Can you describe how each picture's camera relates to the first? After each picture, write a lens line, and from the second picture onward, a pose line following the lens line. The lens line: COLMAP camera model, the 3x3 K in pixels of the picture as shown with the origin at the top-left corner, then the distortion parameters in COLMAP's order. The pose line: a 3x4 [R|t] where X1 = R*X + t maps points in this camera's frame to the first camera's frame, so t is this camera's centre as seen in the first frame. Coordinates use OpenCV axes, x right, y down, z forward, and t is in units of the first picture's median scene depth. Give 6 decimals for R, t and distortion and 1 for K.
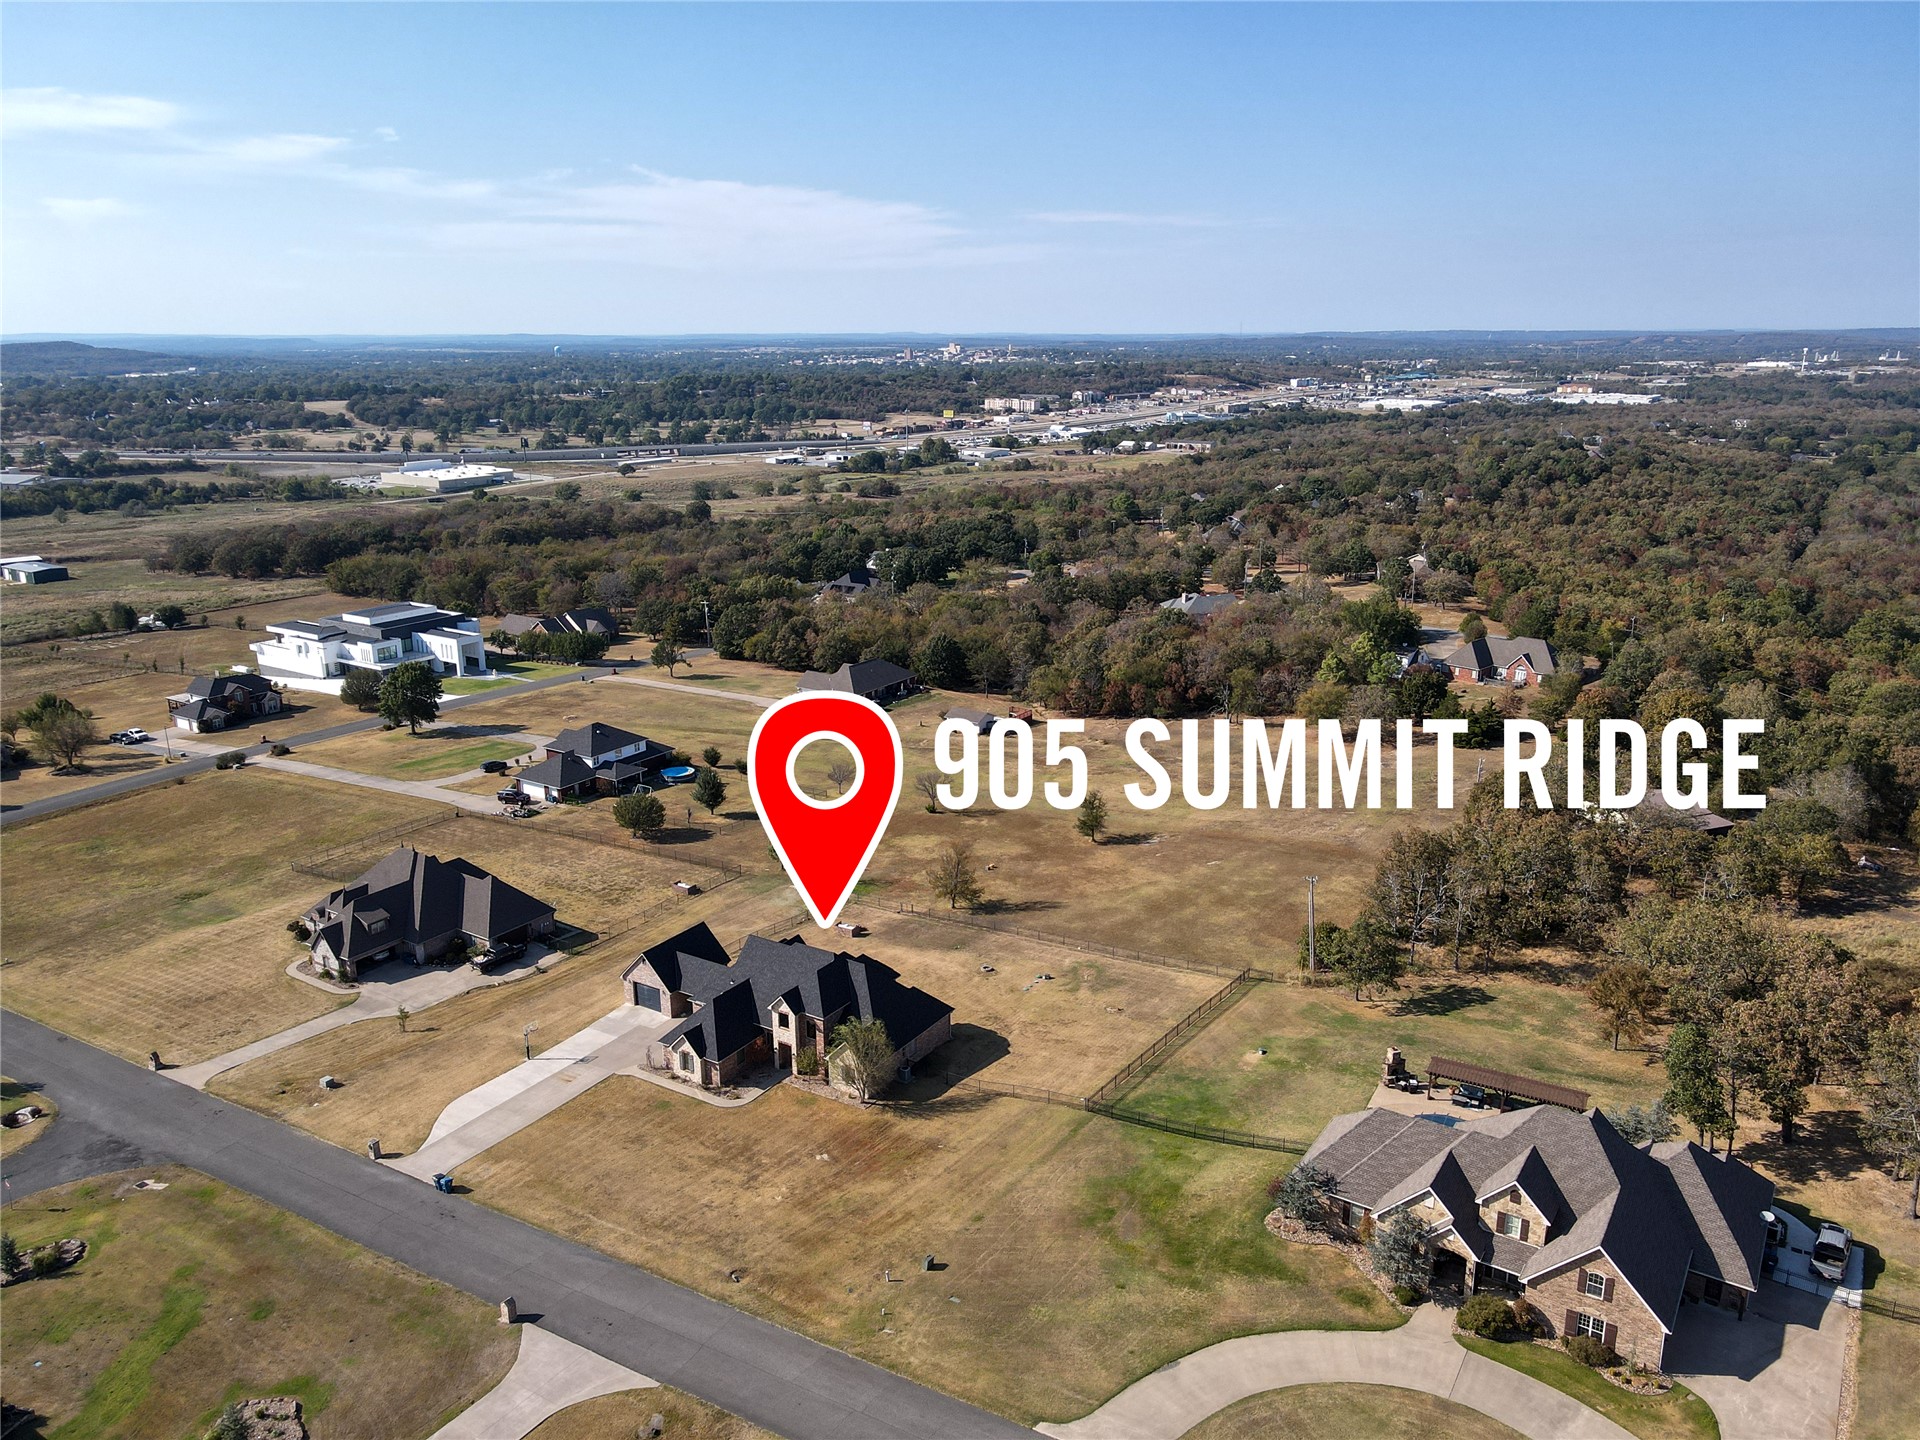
lens RADIAL K [[1409.3, 0, 978.1], [0, 1409.3, 729.9], [0, 0, 1]] dist [0.004081, 0.017787]
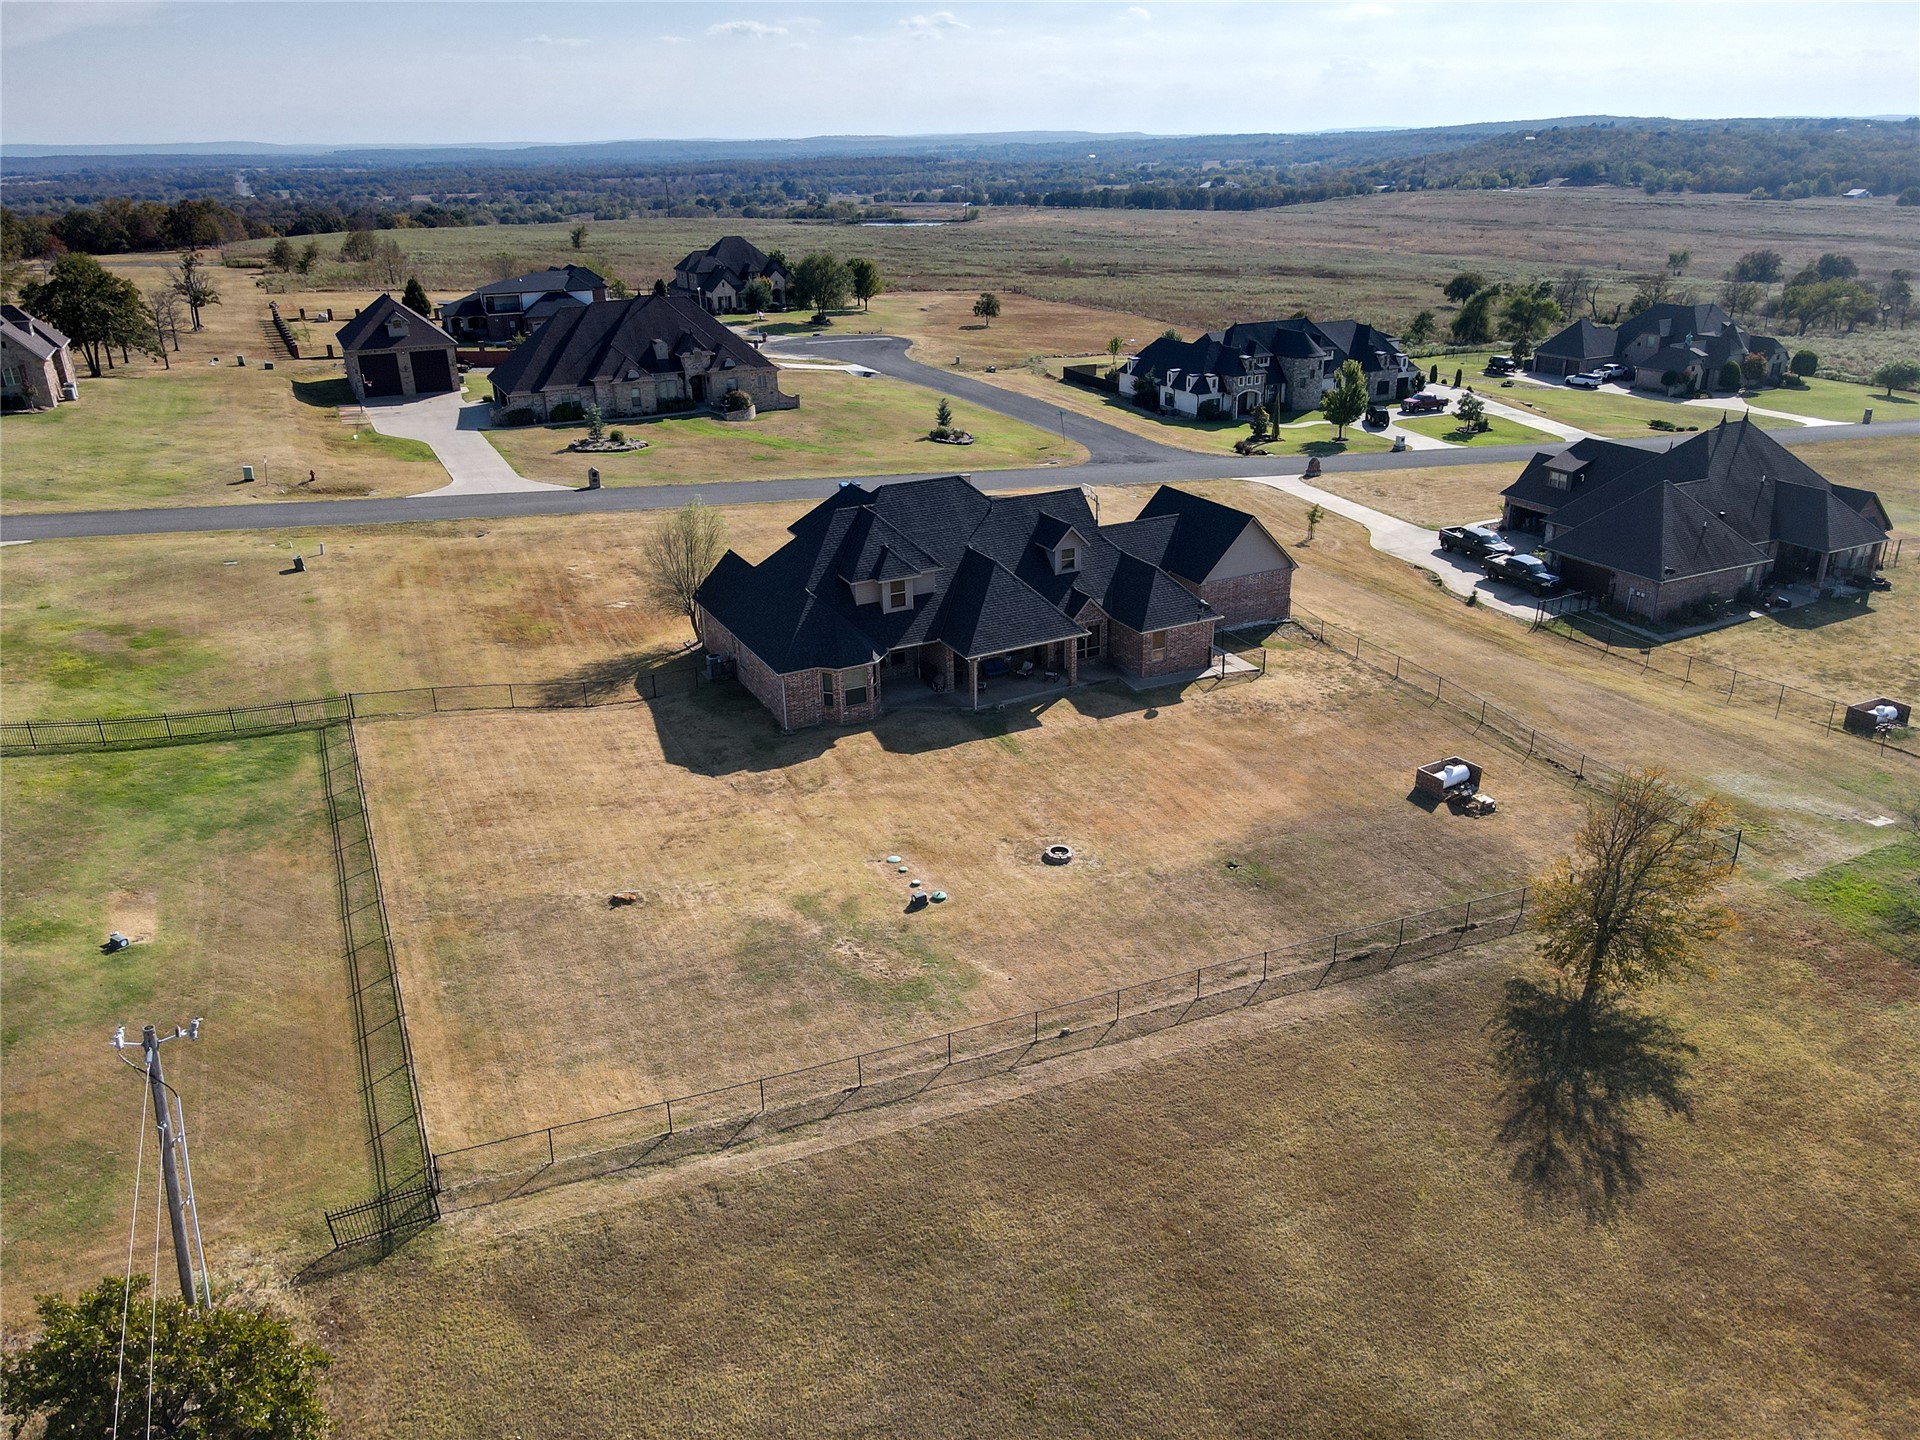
lens RADIAL K [[1409.3, 0, 965.2], [0, 1409.3, 721.9], [0, 0, 1]] dist [0.004081, 0.017787]
pose [[-0.519844, 0.342367, -0.782654, 0.370081], [-0.213500, 0.835033, 0.507088, -0.057683], [0.827152, 0.430703, -0.360991, 1.341856]]
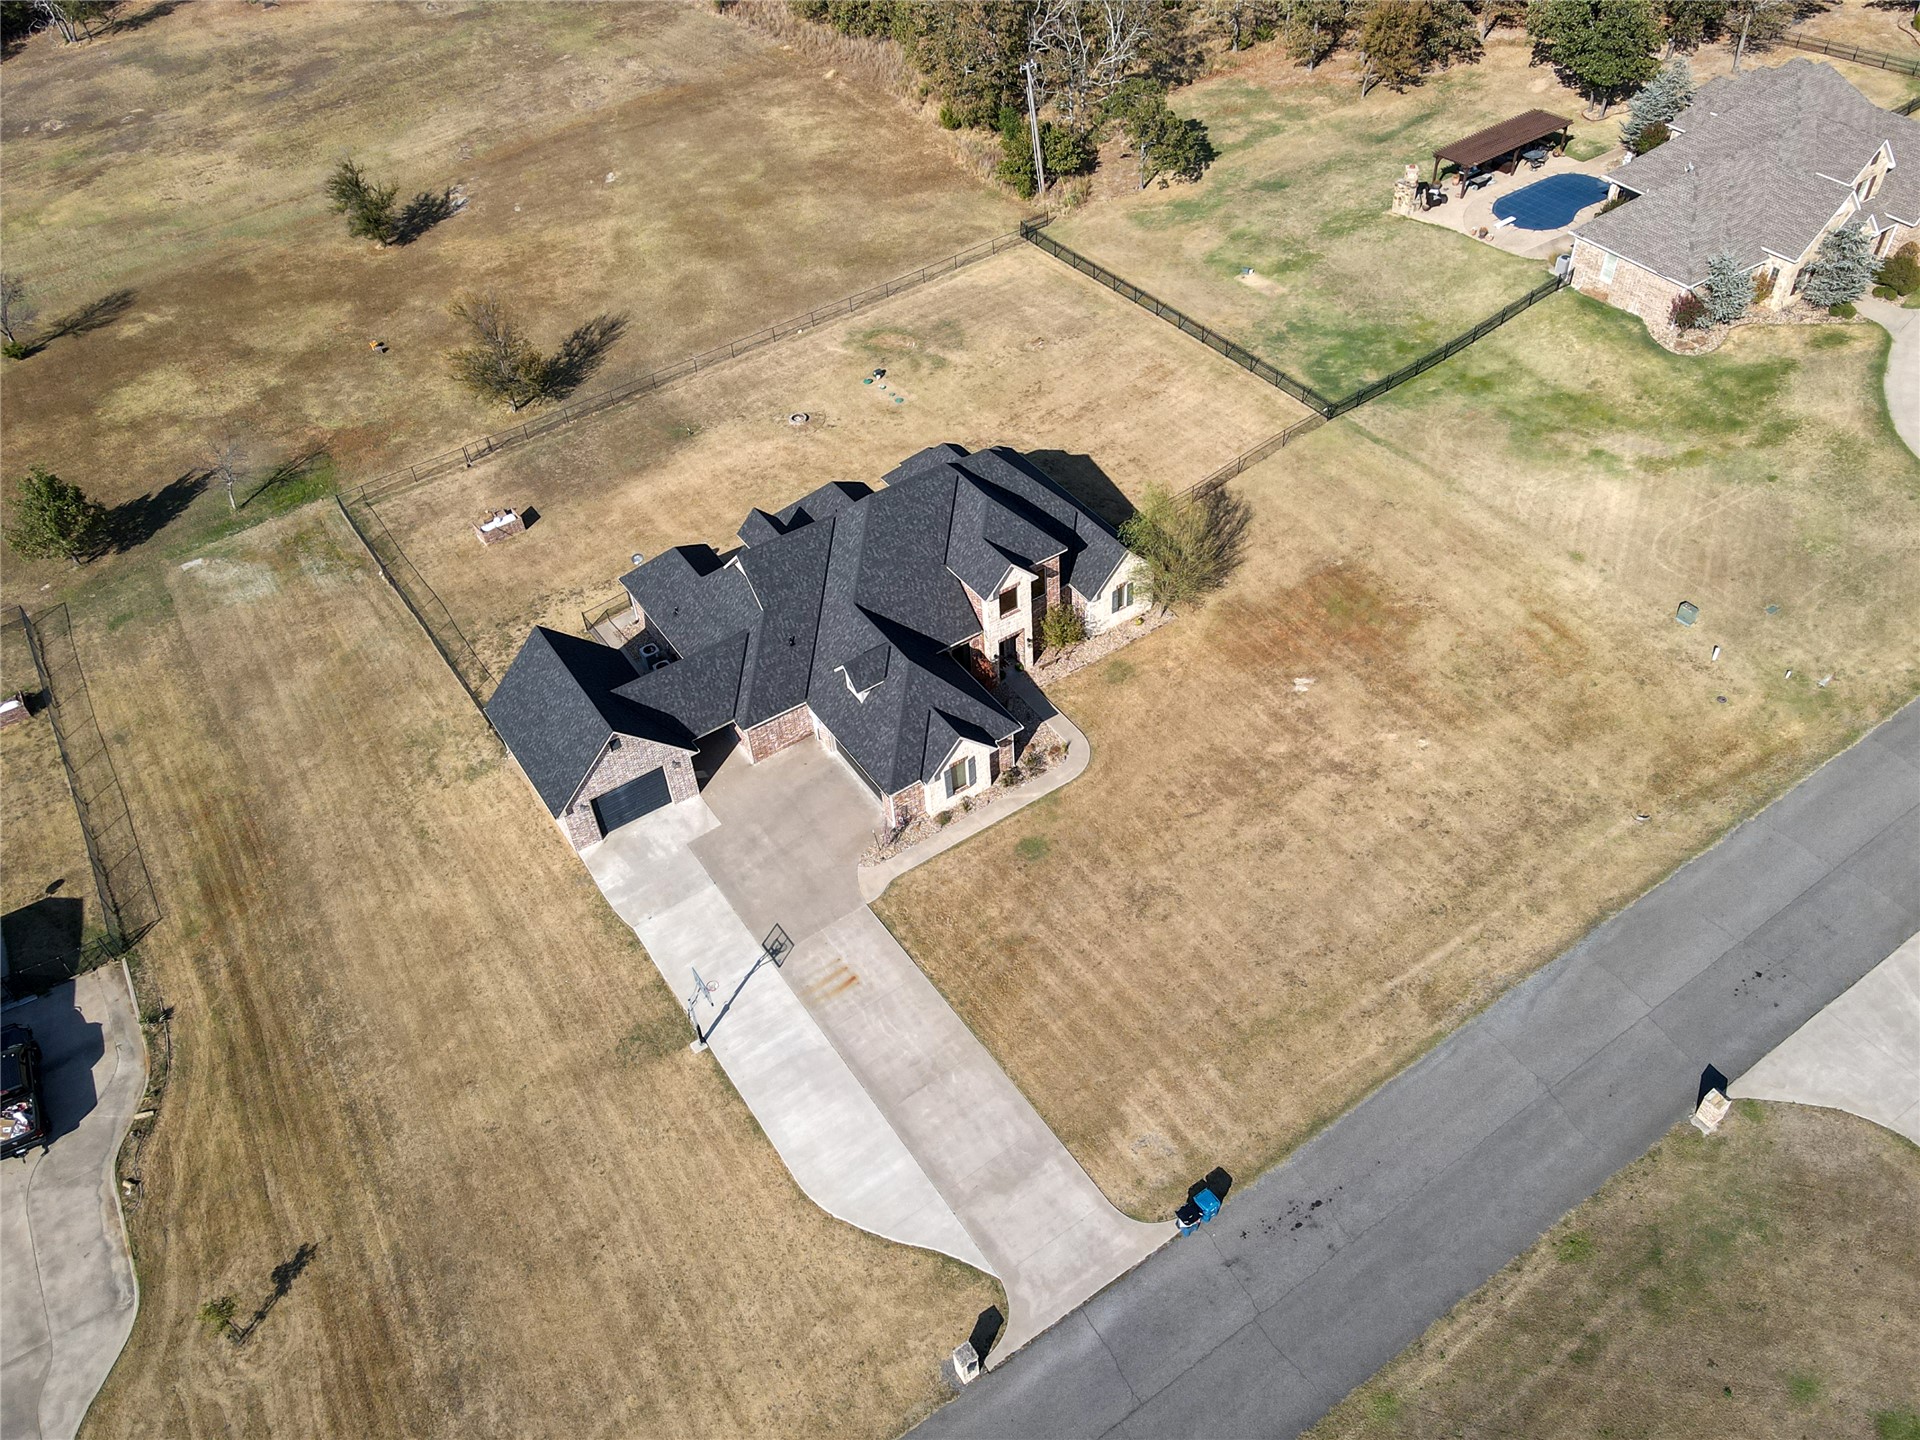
lens RADIAL K [[1409.3, 0, 1038.9], [0, 1409.3, 740.4], [0, 0, 1]] dist [0.004081, 0.017787]
pose [[0.382914, -0.660965, 0.645370, -0.534414], [0.268789, 0.748106, 0.606705, -0.083409], [-0.883815, -0.058848, 0.464120, 0.752747]]
